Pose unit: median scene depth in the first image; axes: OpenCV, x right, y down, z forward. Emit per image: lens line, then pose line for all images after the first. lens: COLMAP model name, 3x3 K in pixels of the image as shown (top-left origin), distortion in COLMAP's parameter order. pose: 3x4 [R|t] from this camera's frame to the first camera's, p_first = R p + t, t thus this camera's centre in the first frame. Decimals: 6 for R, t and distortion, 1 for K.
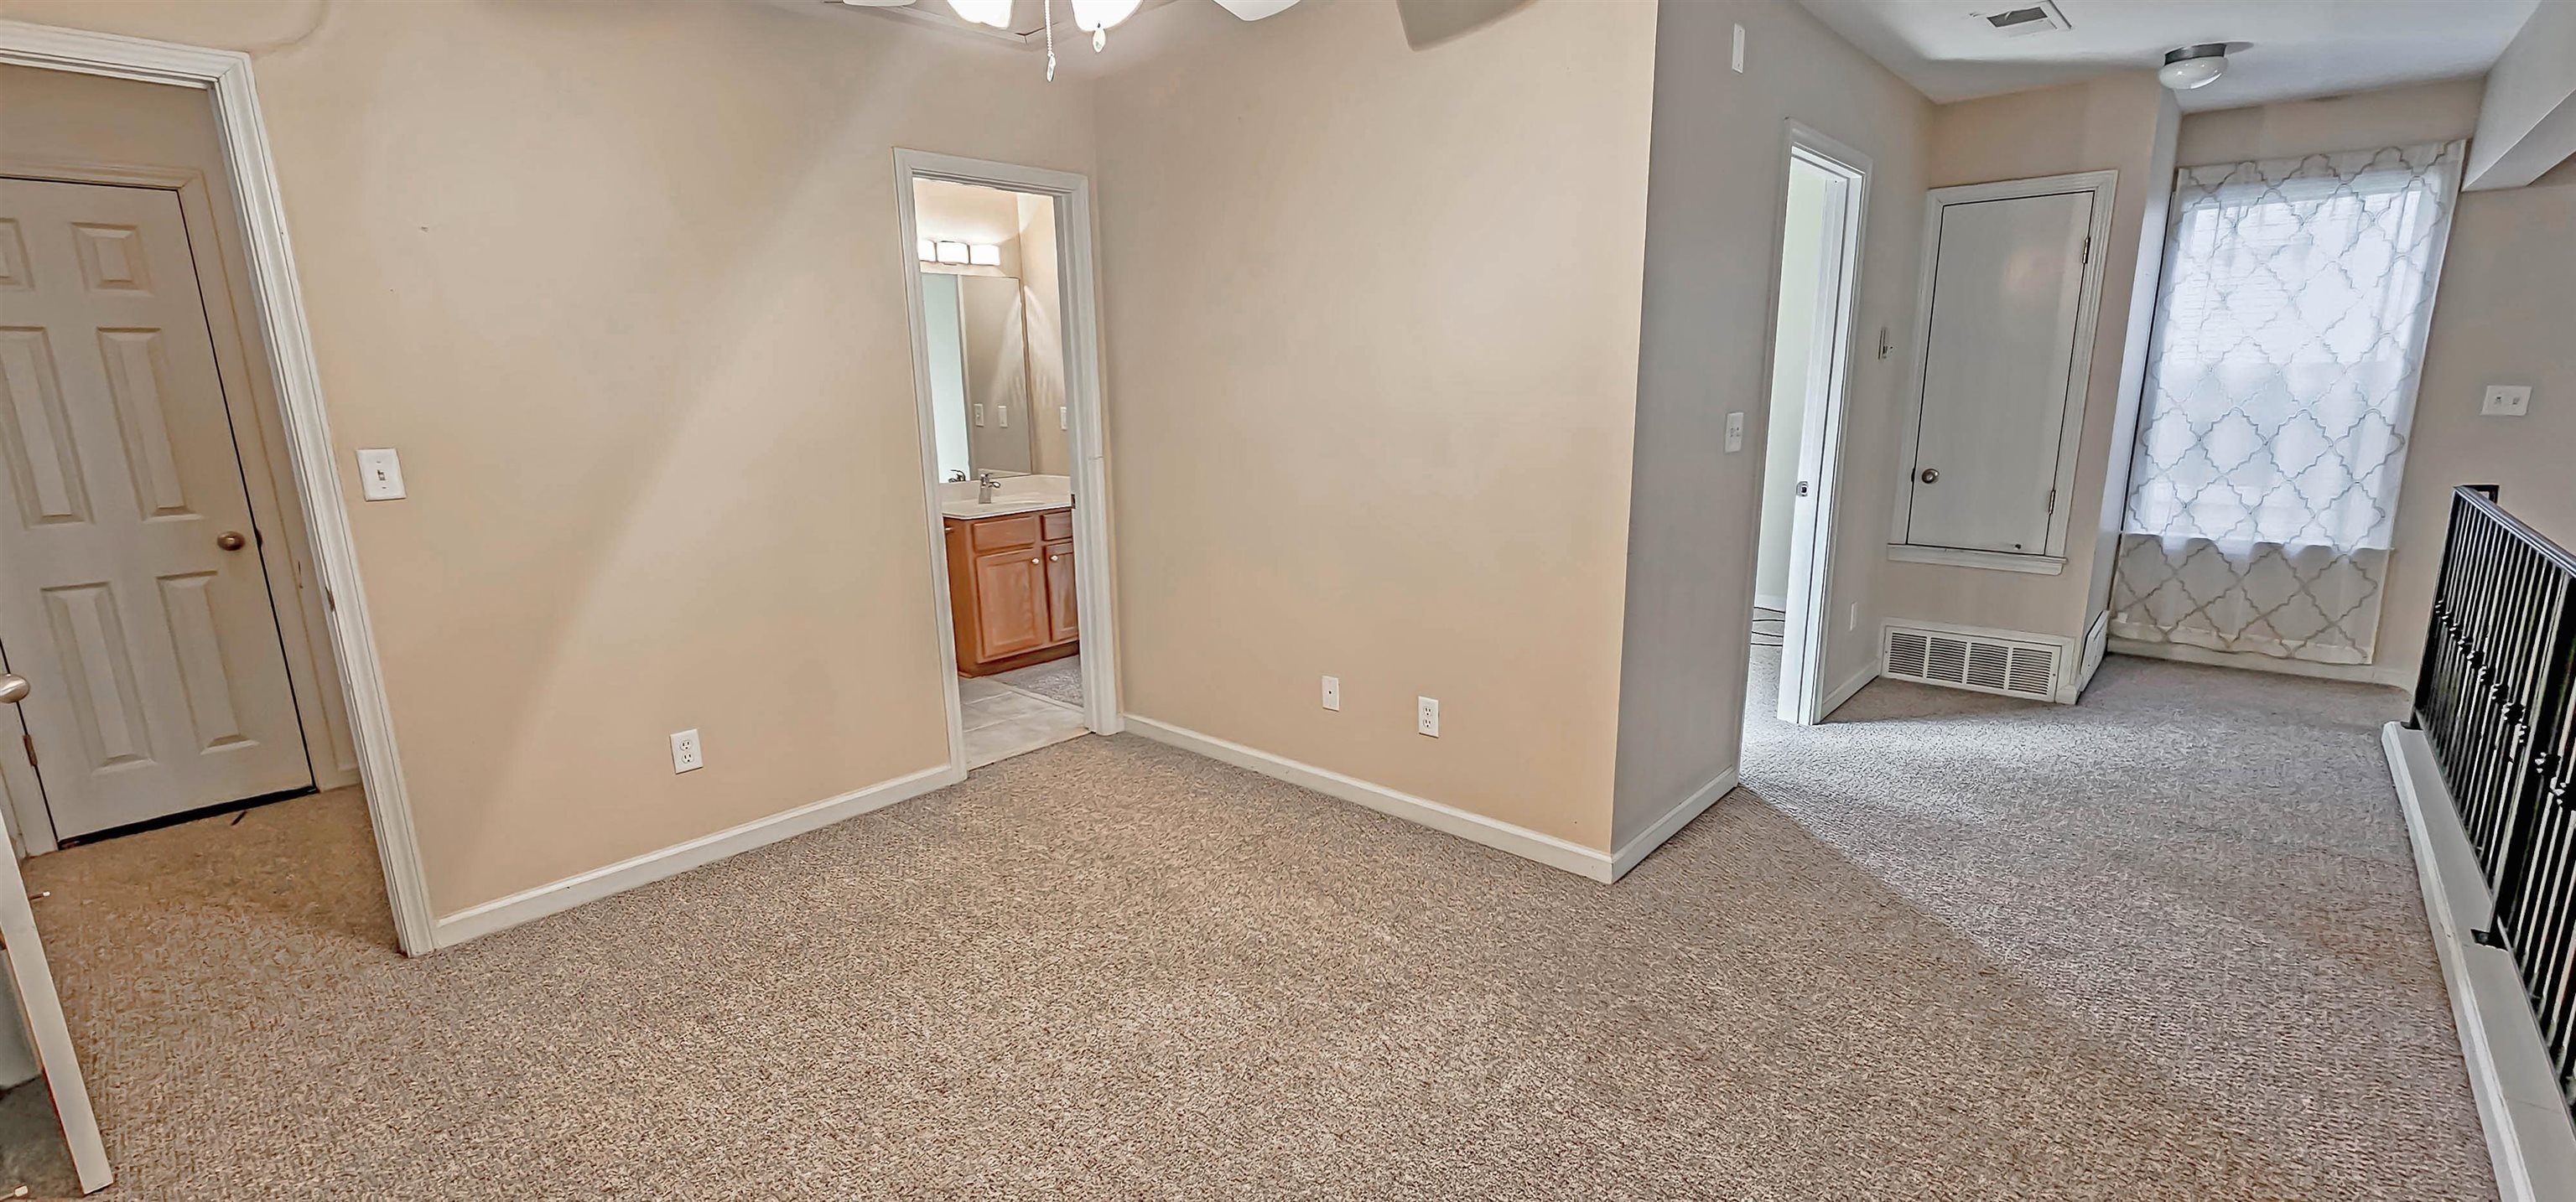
lens RADIAL K [[1052.3, 0, 1287.1], [0, 1052.3, 607.7], [0, 0, 1]] dist [-0.002485, -0.000041]
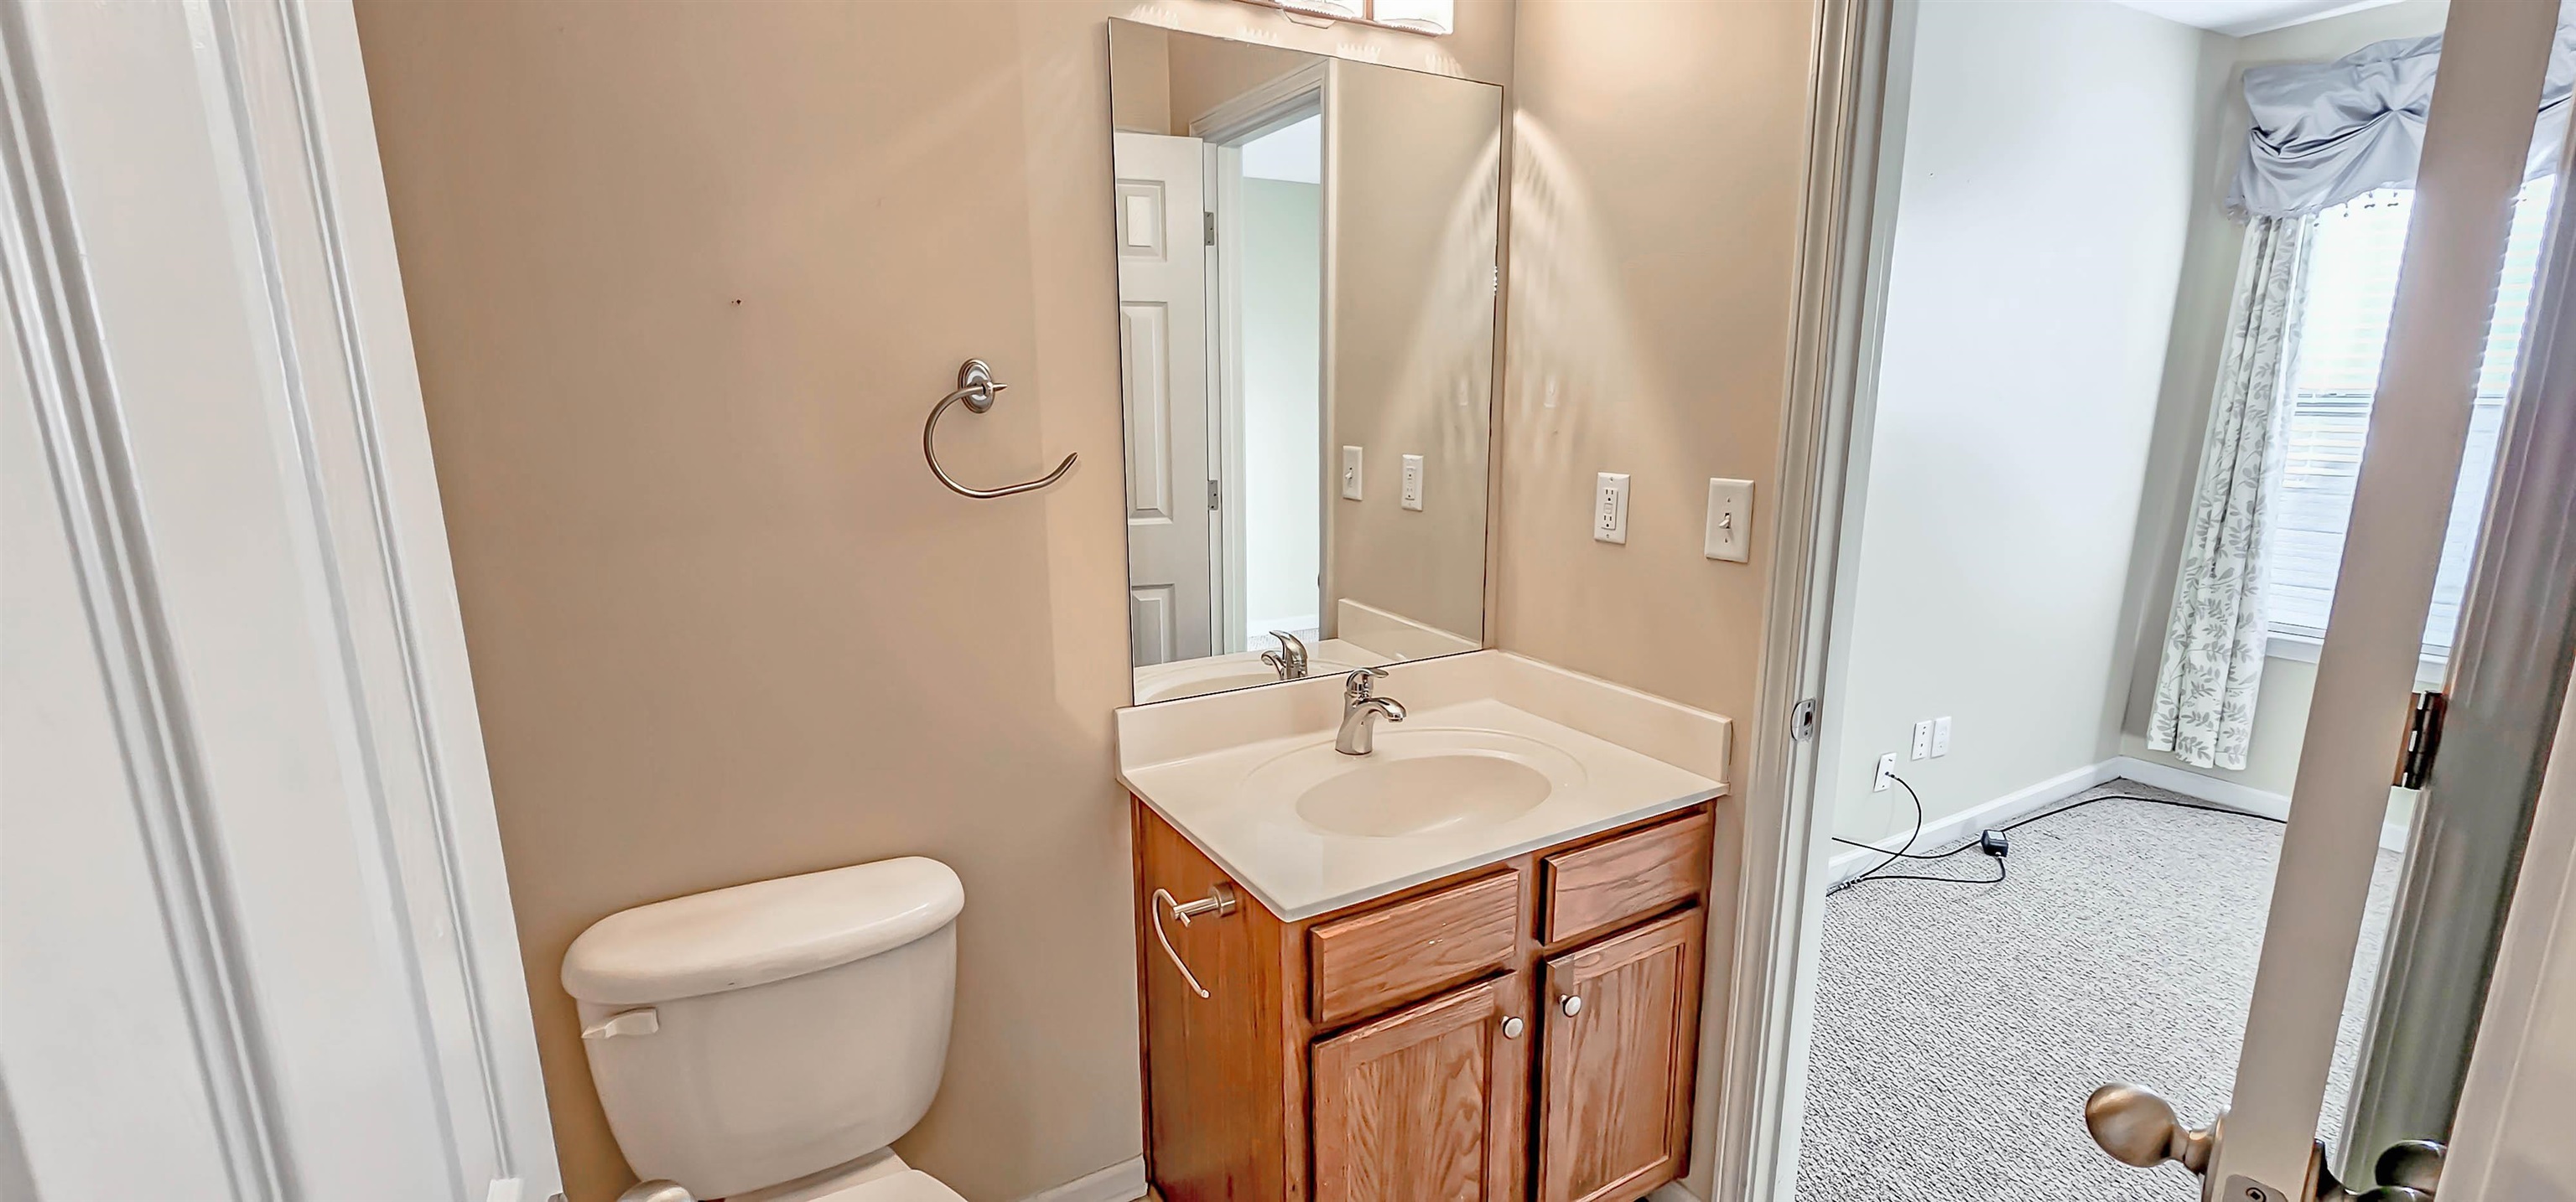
lens RADIAL K [[1052.3, 0, 1293.3], [0, 1052.3, 606.1], [0, 0, 1]] dist [-0.002485, -0.000041]
pose [[0.948374, 0.075883, -0.307944, -0.199812], [-0.077286, 0.996980, 0.007656, -0.143049], [0.307595, 0.016539, 0.951374, 0.655398]]
